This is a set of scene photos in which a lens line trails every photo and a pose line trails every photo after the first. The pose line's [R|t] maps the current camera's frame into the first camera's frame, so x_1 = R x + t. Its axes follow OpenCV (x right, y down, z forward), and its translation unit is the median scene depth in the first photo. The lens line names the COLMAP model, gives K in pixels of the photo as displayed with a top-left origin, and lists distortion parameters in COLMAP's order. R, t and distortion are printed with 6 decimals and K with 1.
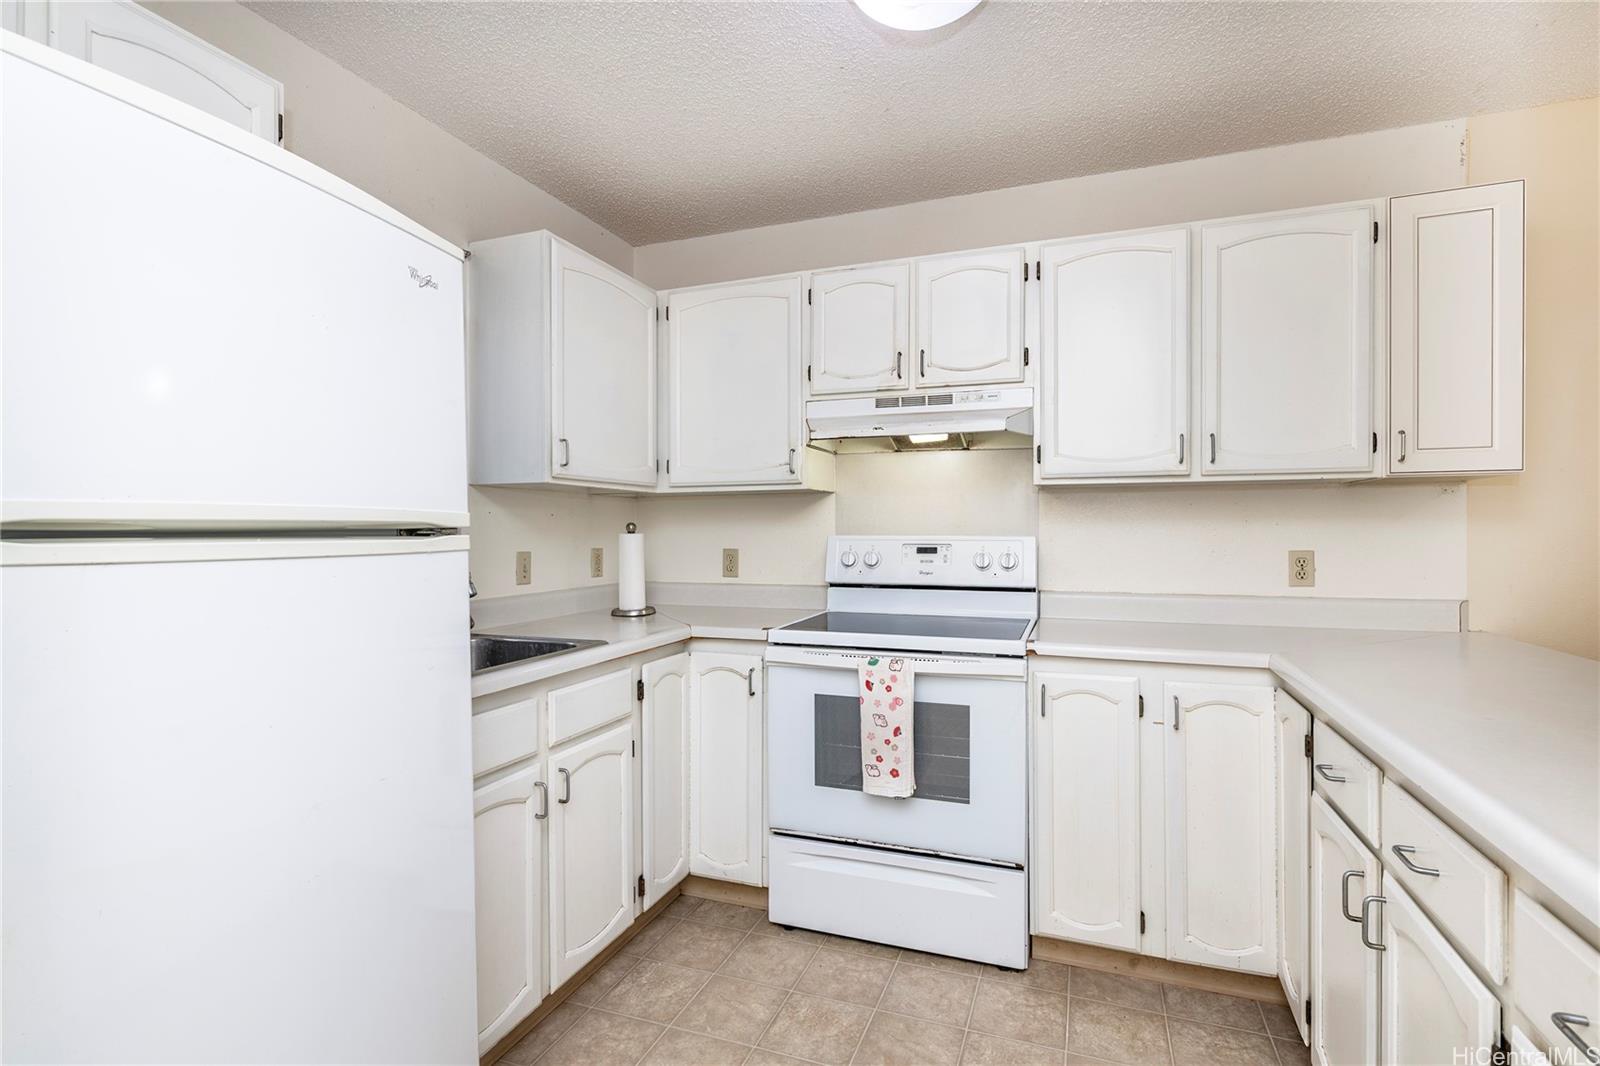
lens RADIAL K [[748.2, 0, 804.2], [0, 748.2, 530.1], [0, 0, 1]] dist [-0.001113, -0.000111]
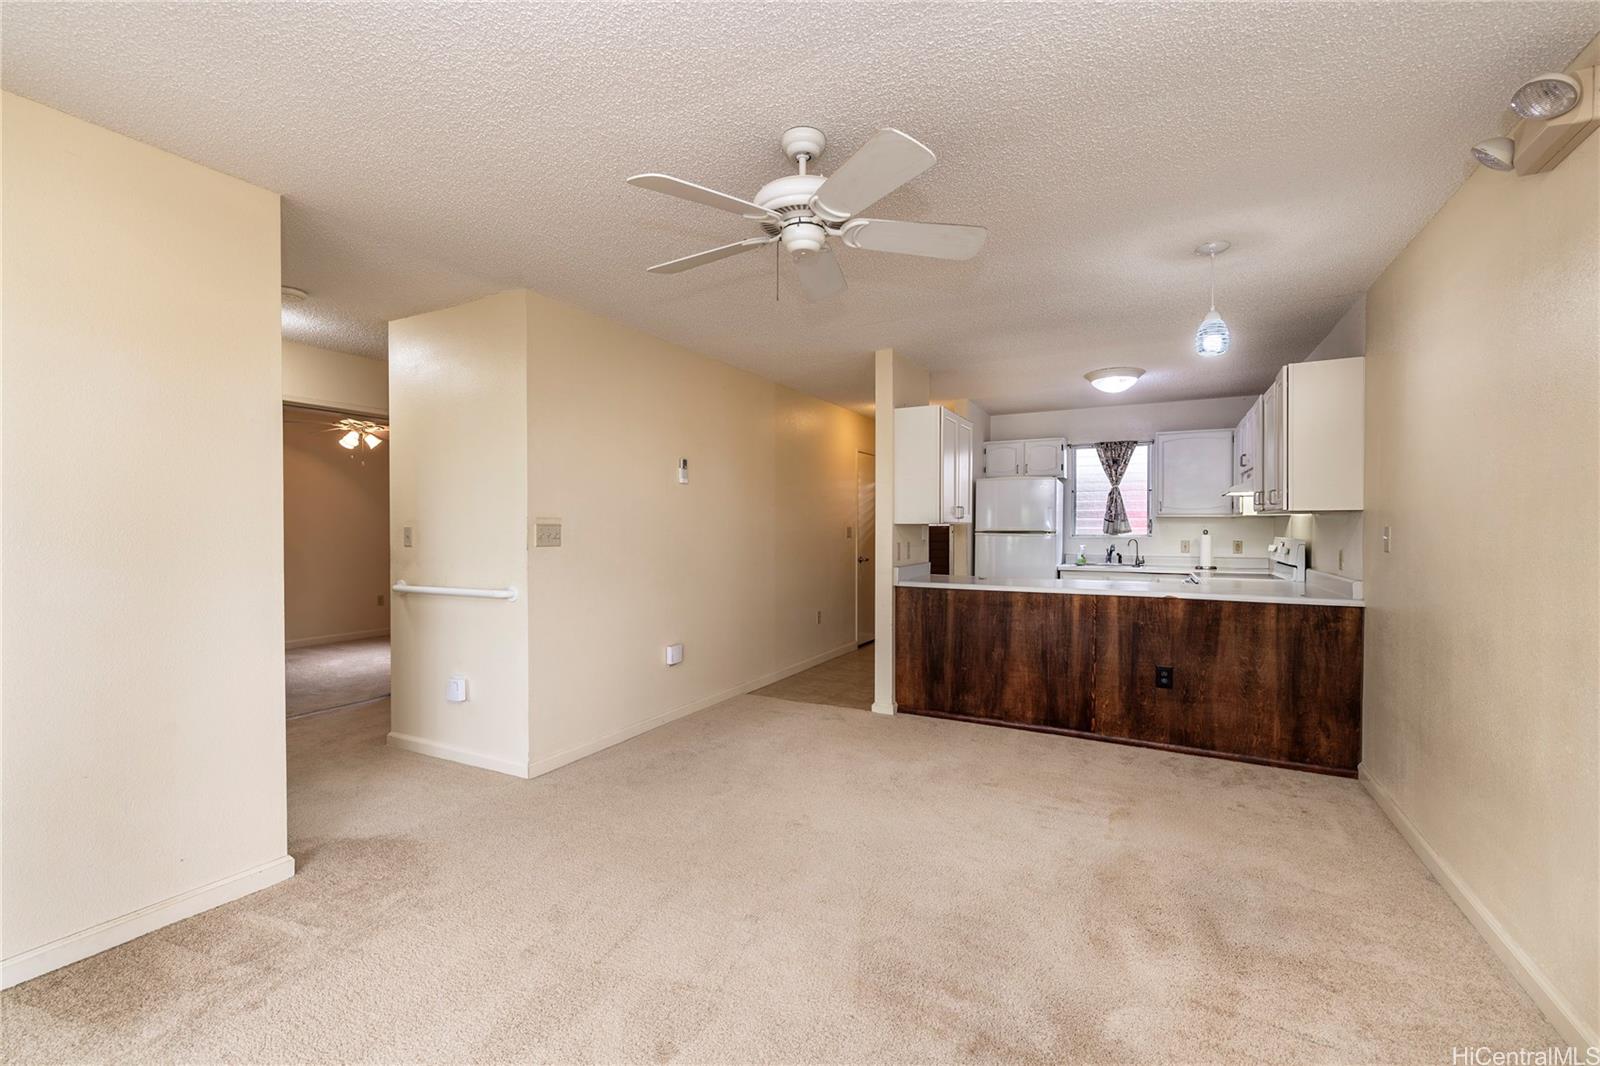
lens RADIAL K [[685.6, 0, 795.6], [0, 685.6, 533.8], [0, 0, 1]] dist [-0.004779, 0.001107]
pose [[-0.137685, 0.010998, -0.990415, 2.422276], [-0.014967, 0.999801, 0.013183, -0.012648], [0.990363, 0.016638, -0.137493, -0.030732]]
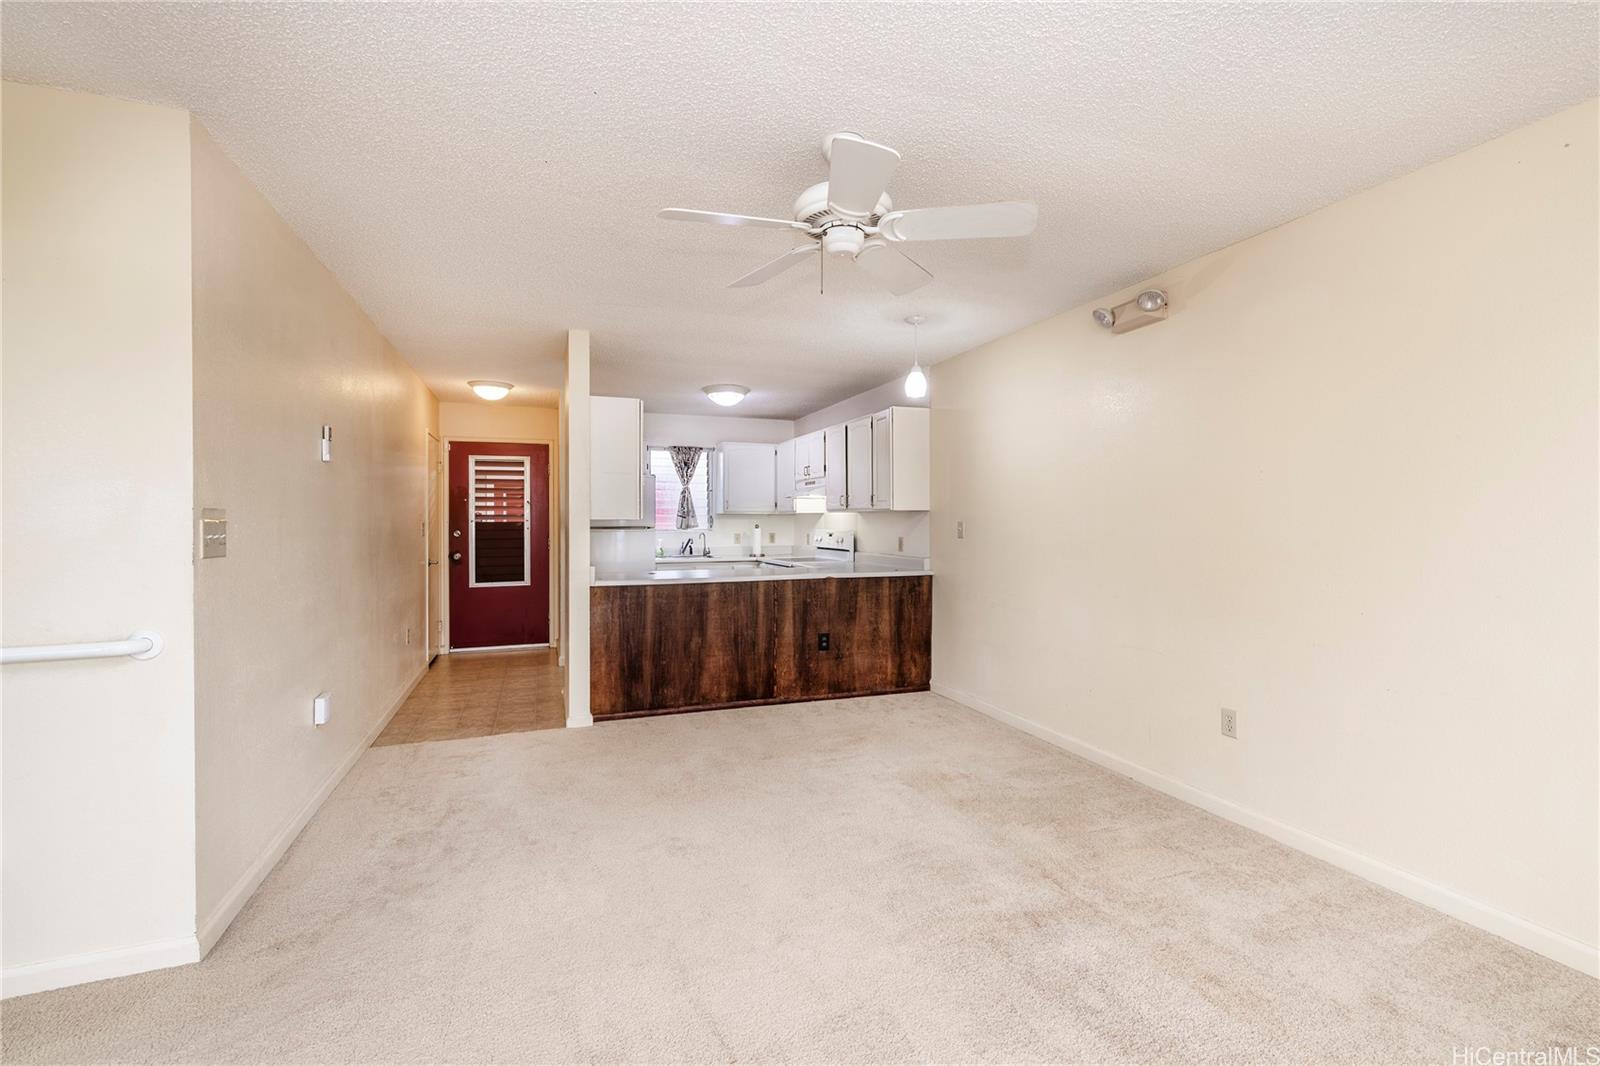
lens RADIAL K [[685.6, 0, 793.9], [0, 685.6, 524.4], [0, 0, 1]] dist [-0.004779, 0.001107]
pose [[0.660529, 0.001288, -0.750800, 2.169077], [-0.008488, 0.999947, -0.005752, -0.000661], [0.750753, 0.010173, 0.660505, -0.804992]]
